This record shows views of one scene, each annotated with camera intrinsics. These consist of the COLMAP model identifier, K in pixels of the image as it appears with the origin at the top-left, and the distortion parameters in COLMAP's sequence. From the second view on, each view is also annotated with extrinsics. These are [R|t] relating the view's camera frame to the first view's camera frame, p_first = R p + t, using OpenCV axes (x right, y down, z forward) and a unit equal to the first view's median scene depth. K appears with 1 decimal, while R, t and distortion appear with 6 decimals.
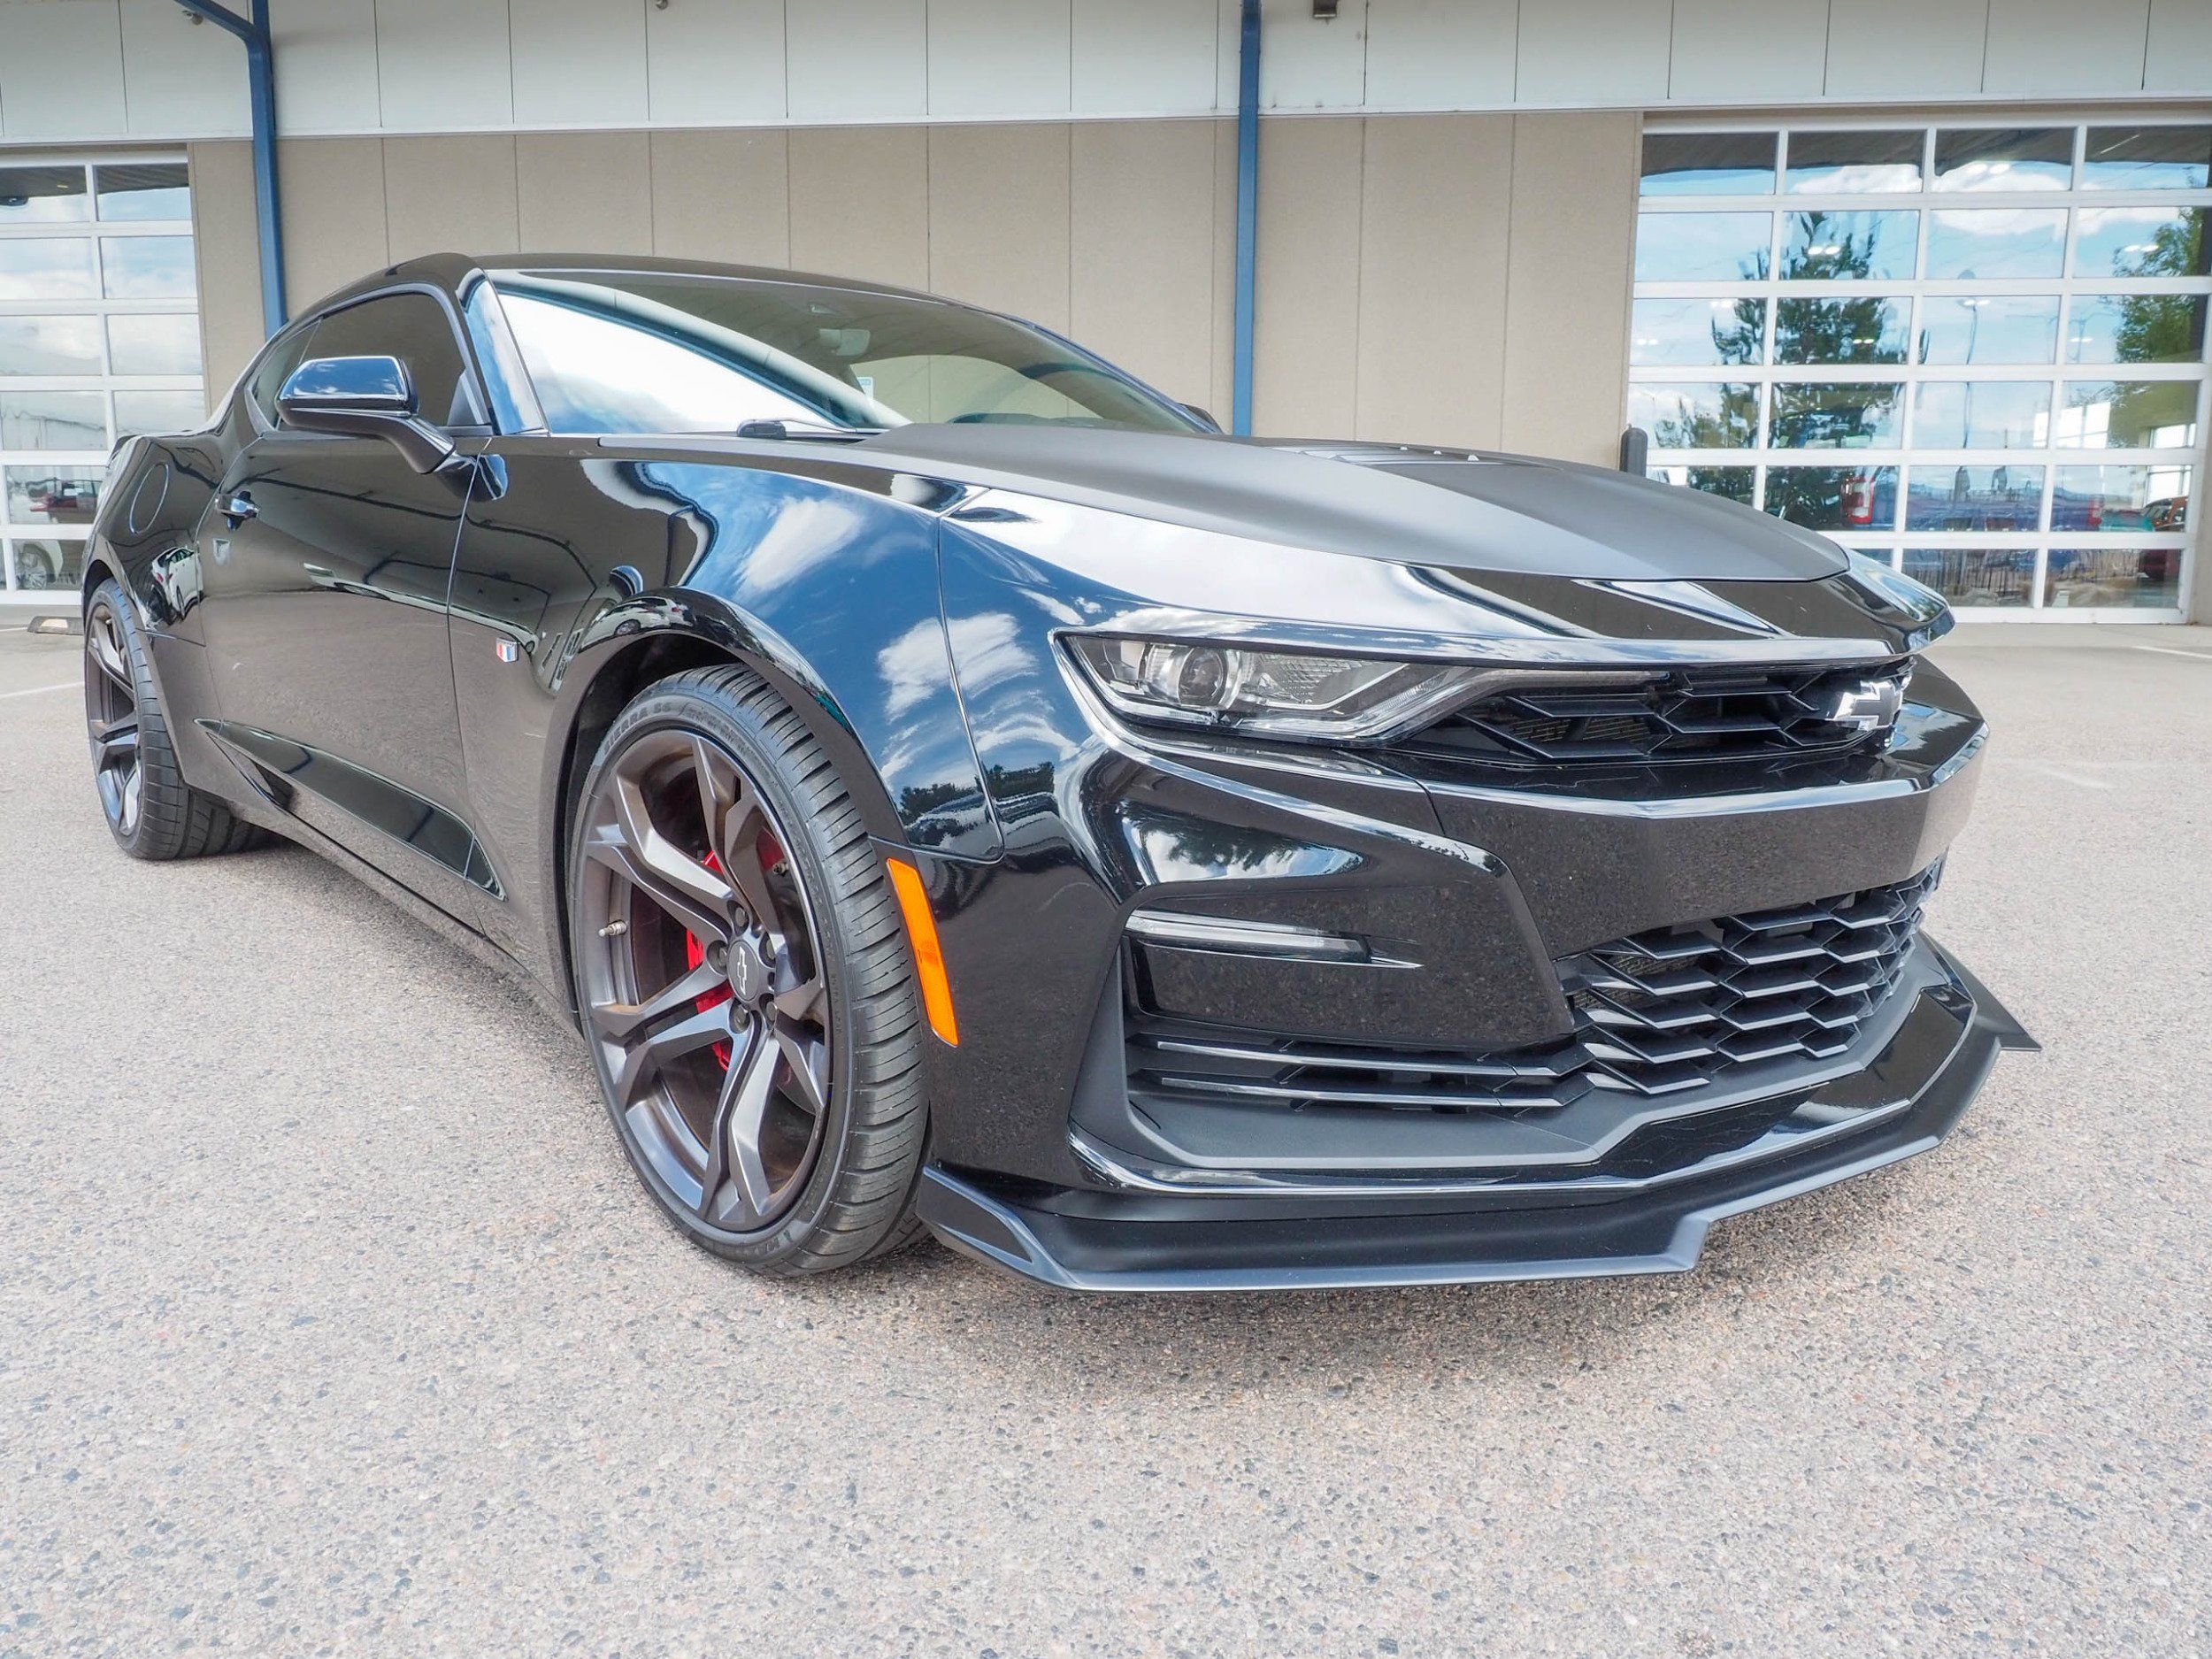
lens RADIAL K [[1603.3, 0, 1100.4], [0, 1603.3, 799.9], [0, 0, 1]] dist [-0.016832, 0.007351]
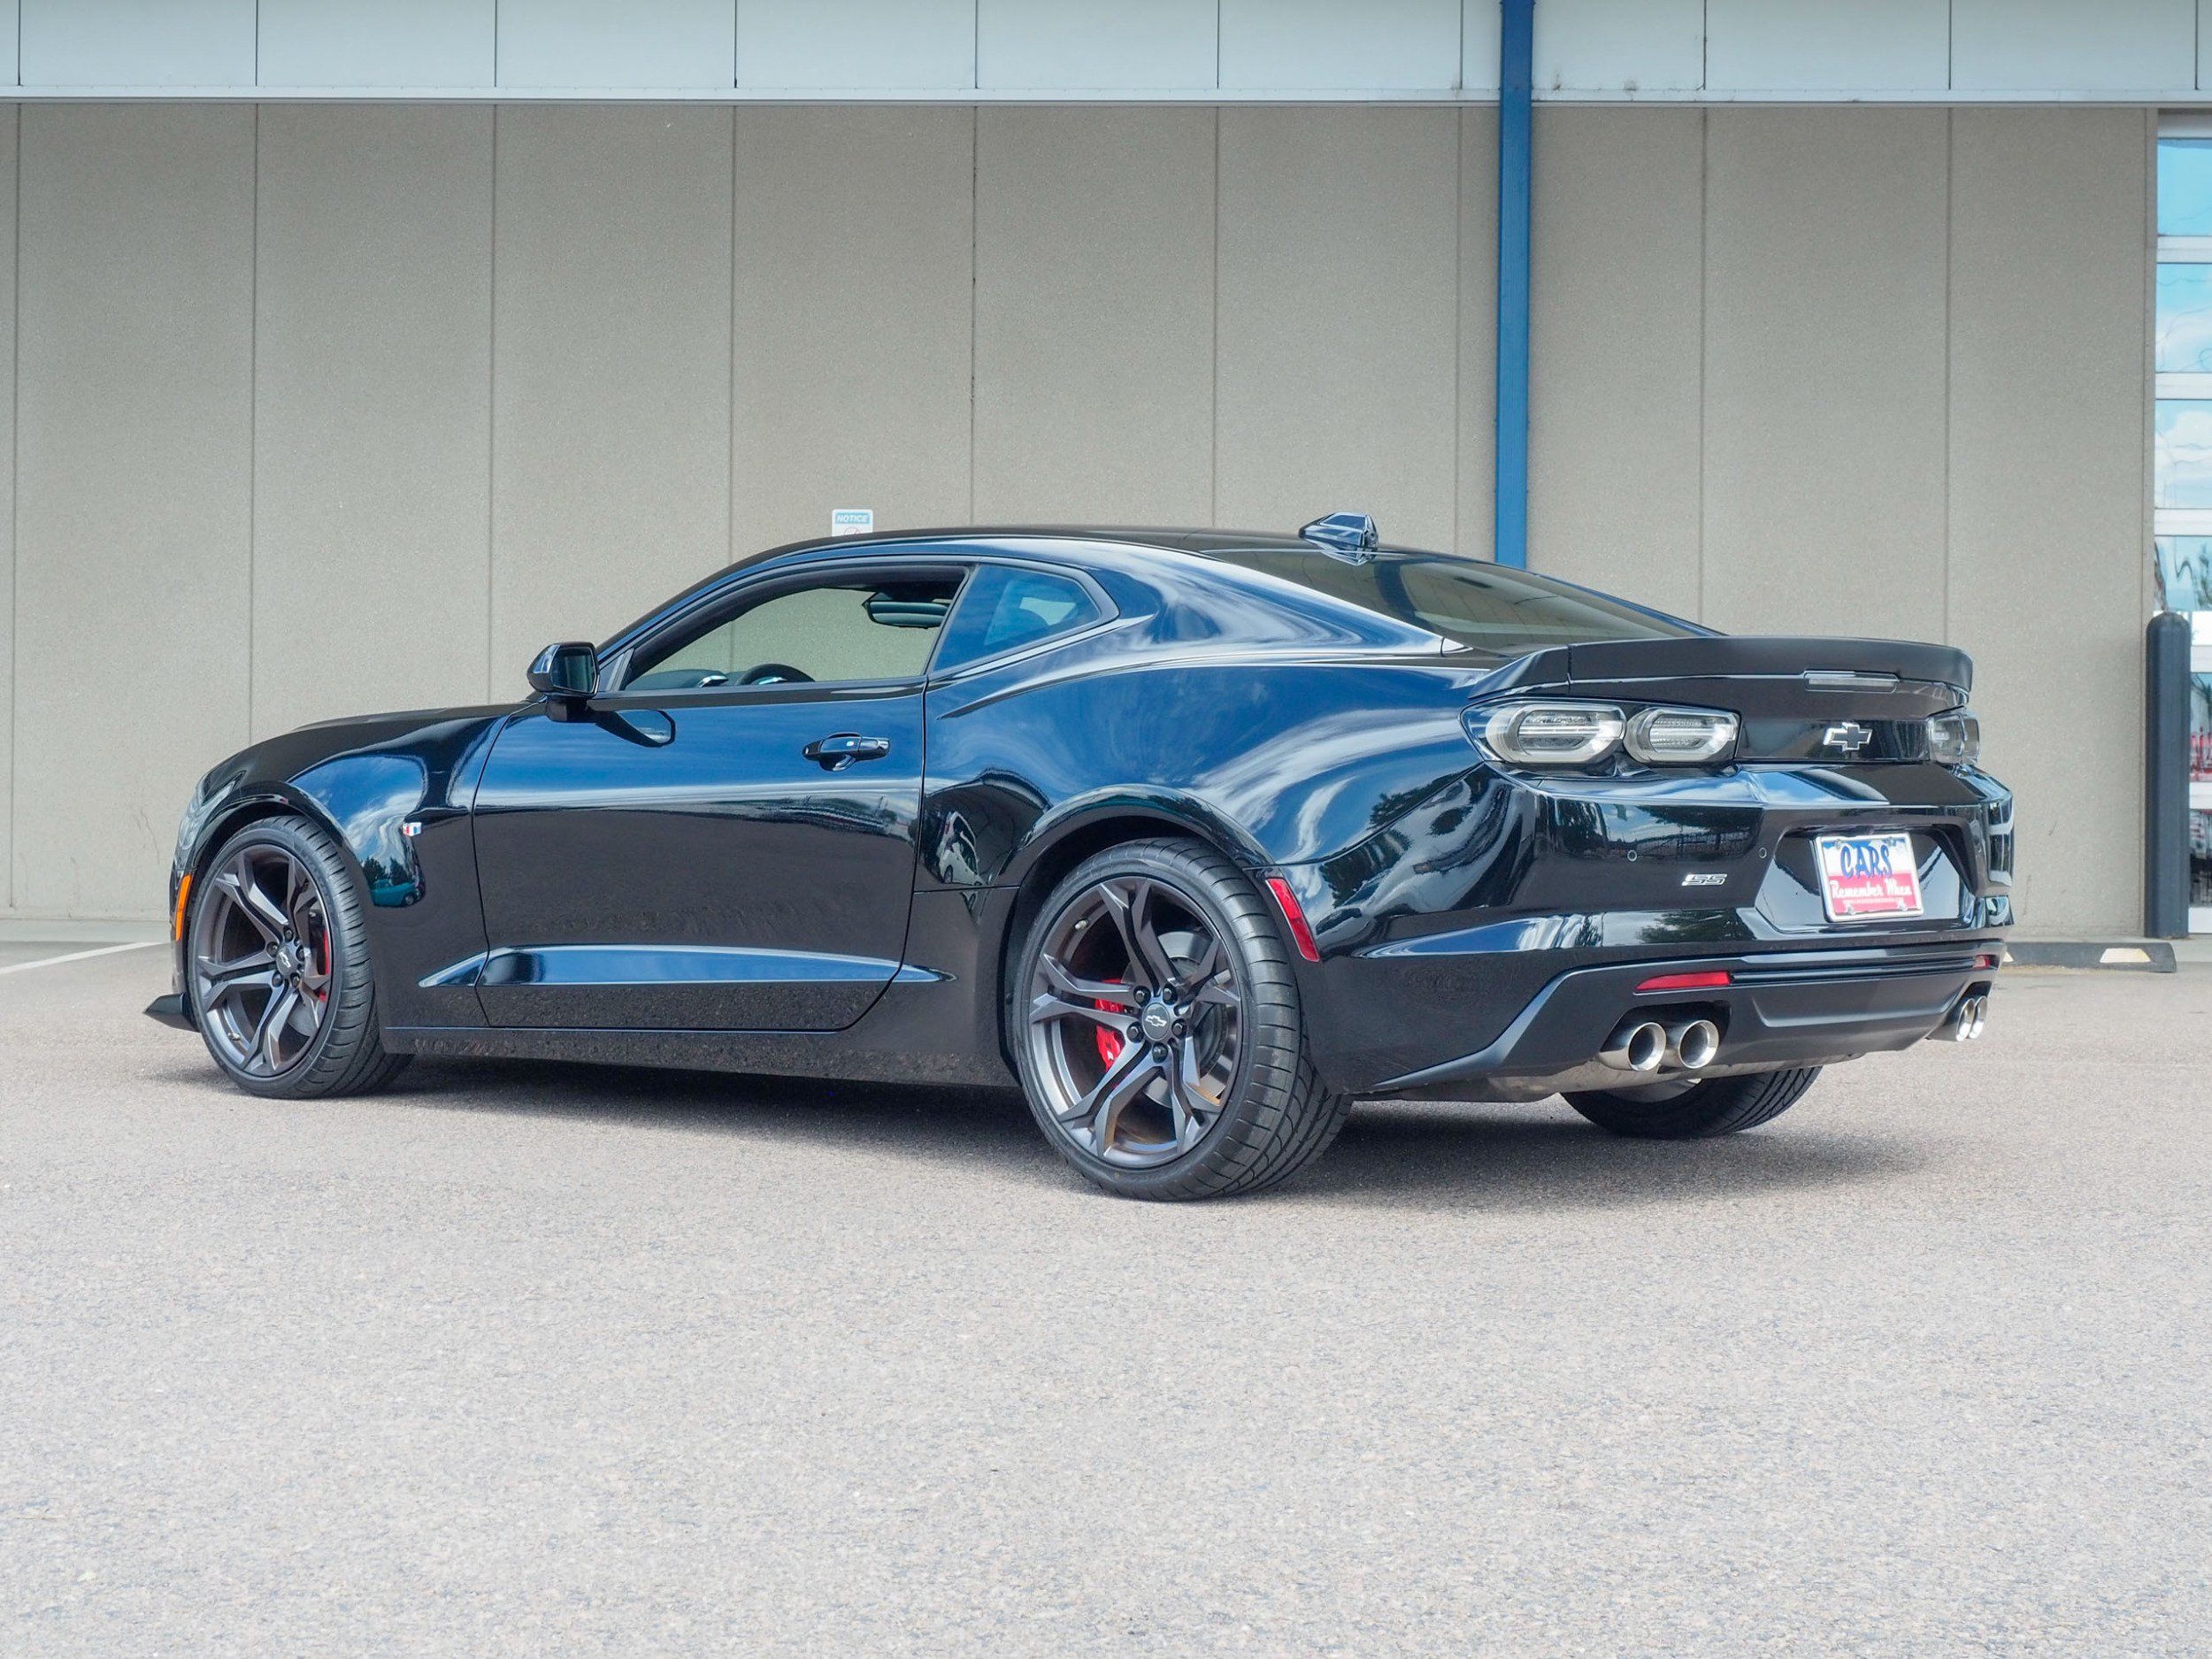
lens RADIAL K [[3943.3, 0, 1136.1], [0, 3943.3, 813.5], [0, 0, 1]] dist [-0.014389, 0.000000]
pose [[0.997860, 0.003278, 0.065301, -1.046854], [0.007088, 0.987433, -0.157877, 0.508261], [-0.064998, 0.158002, 0.985297, -2.958010]]
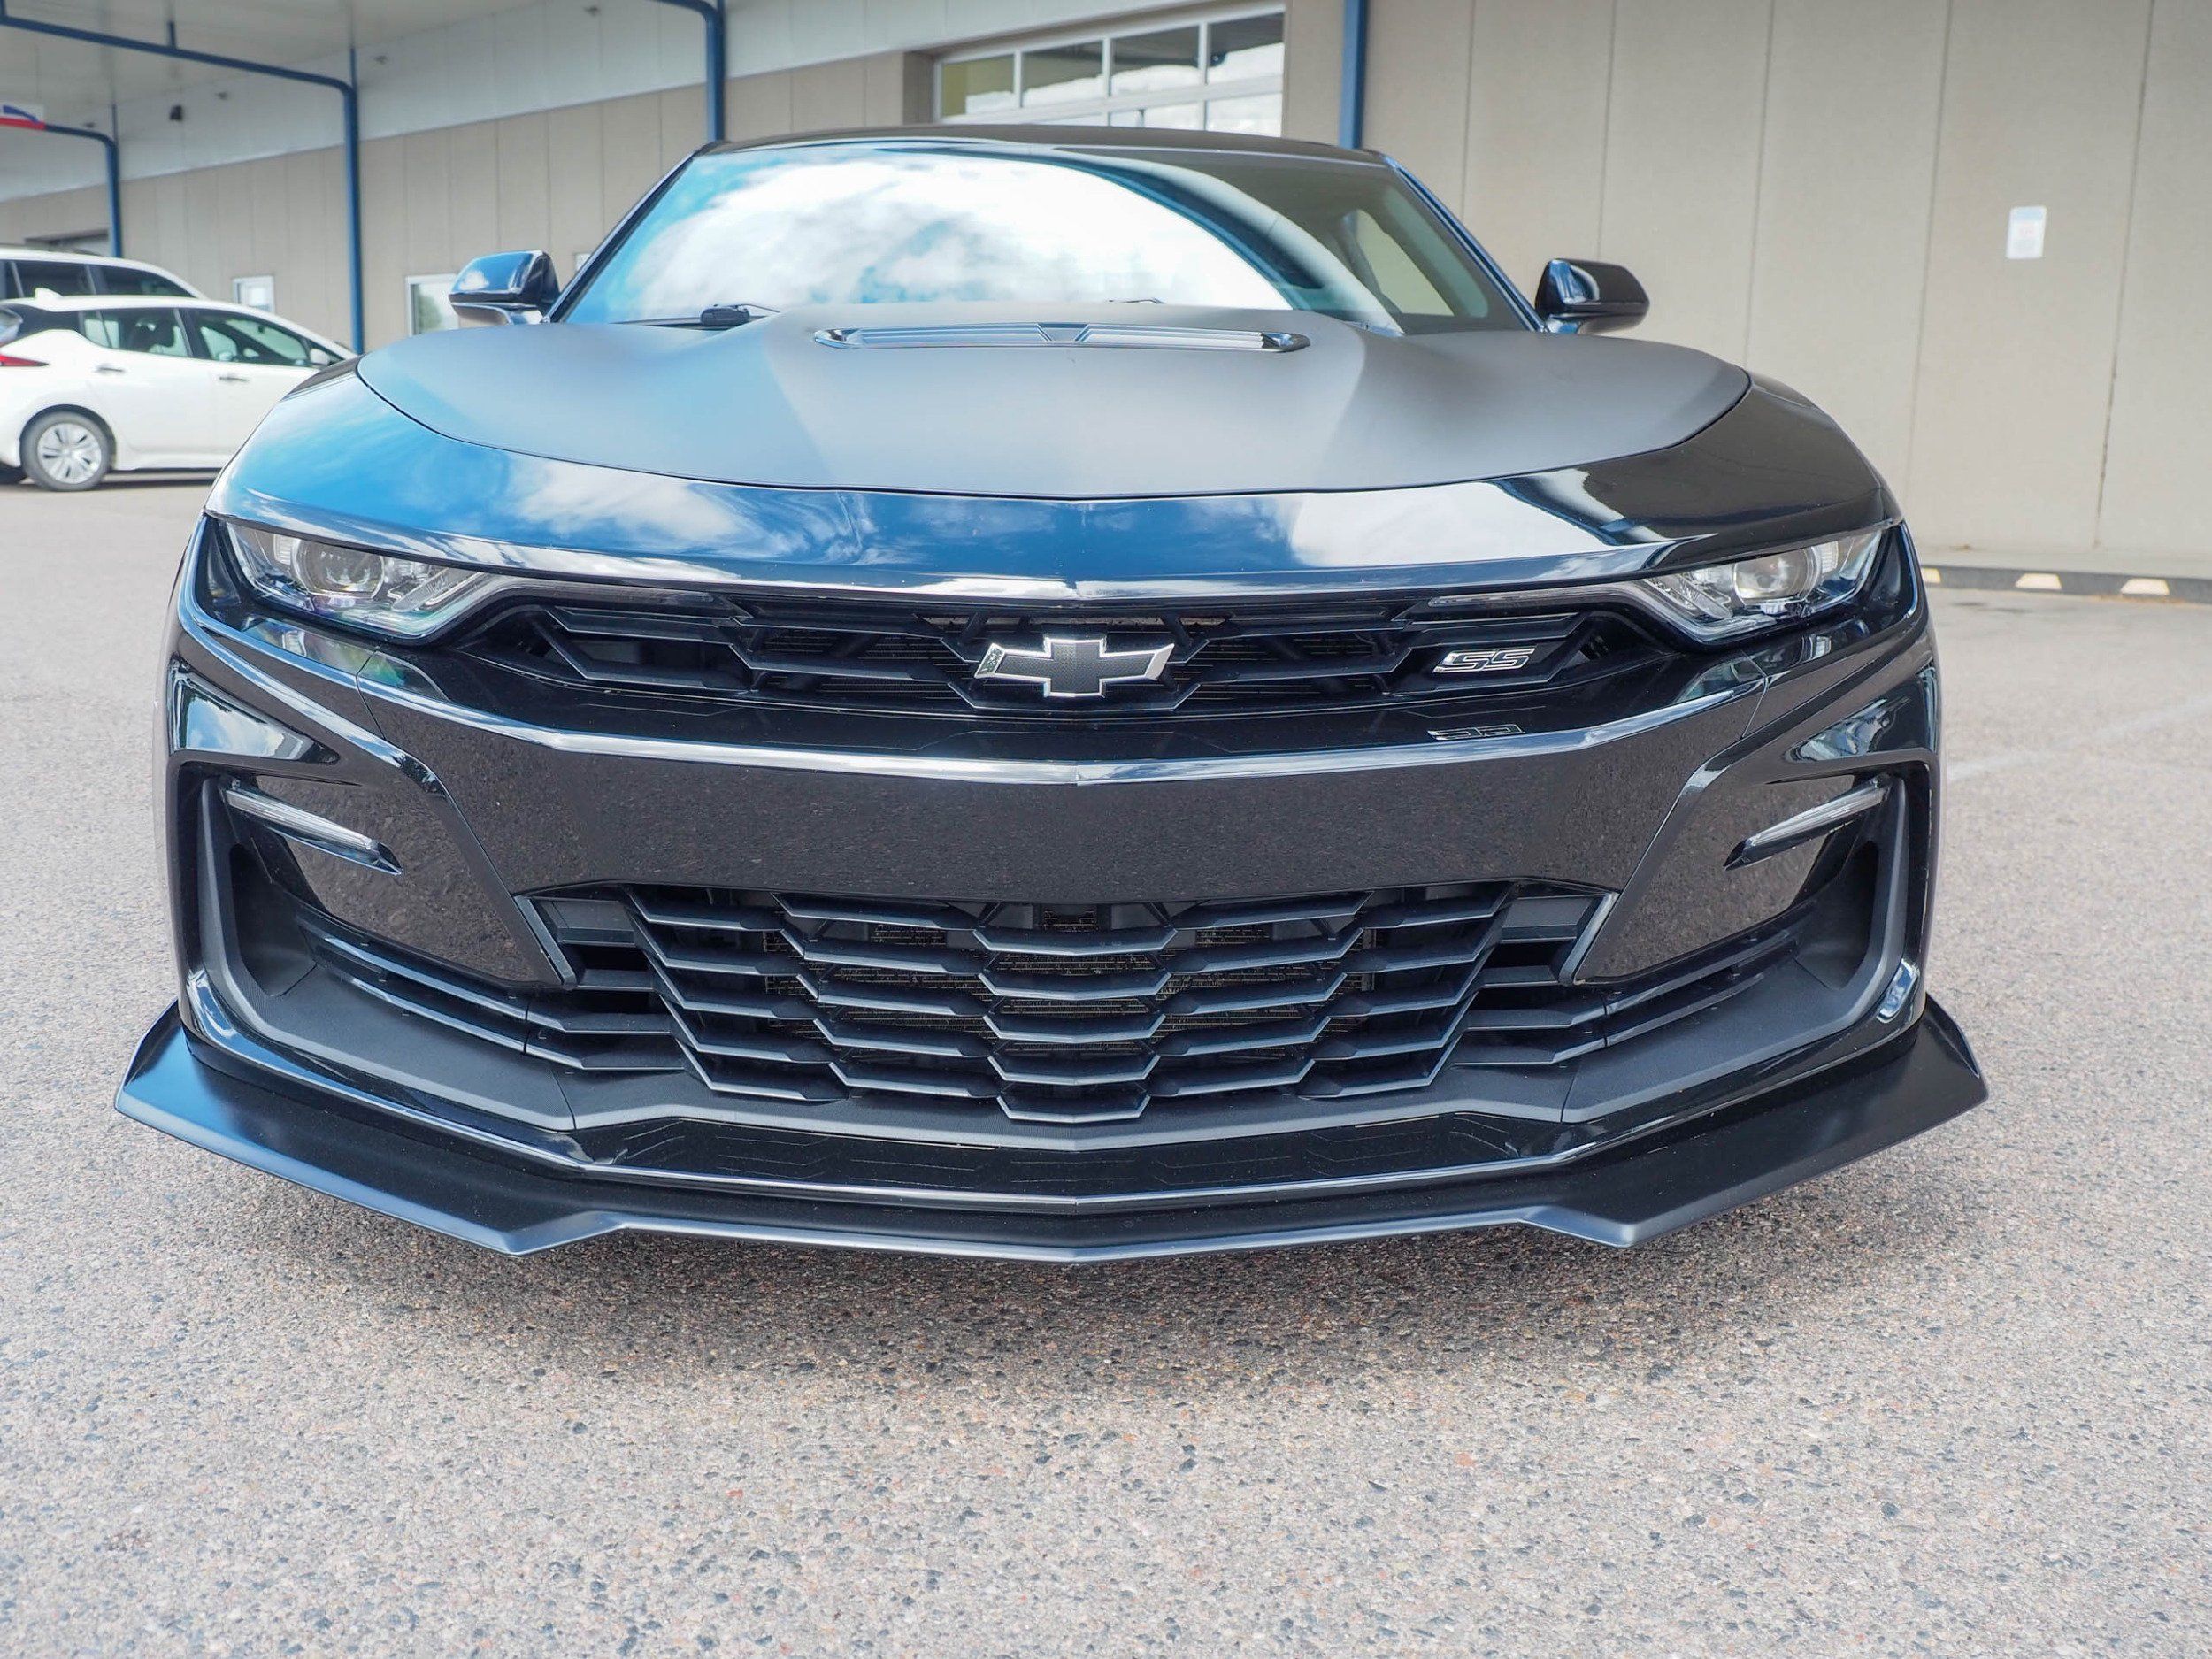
lens RADIAL K [[2106.8, 0, 1108.2], [0, 2106.8, 785.8], [0, 0, 1]] dist [-0.001843, 0.000000]
pose [[0.767924, 0.119612, -0.629274, 1.152768], [-0.118407, 0.991987, 0.044060, -0.049376], [0.629502, 0.040675, 0.775934, 0.245491]]
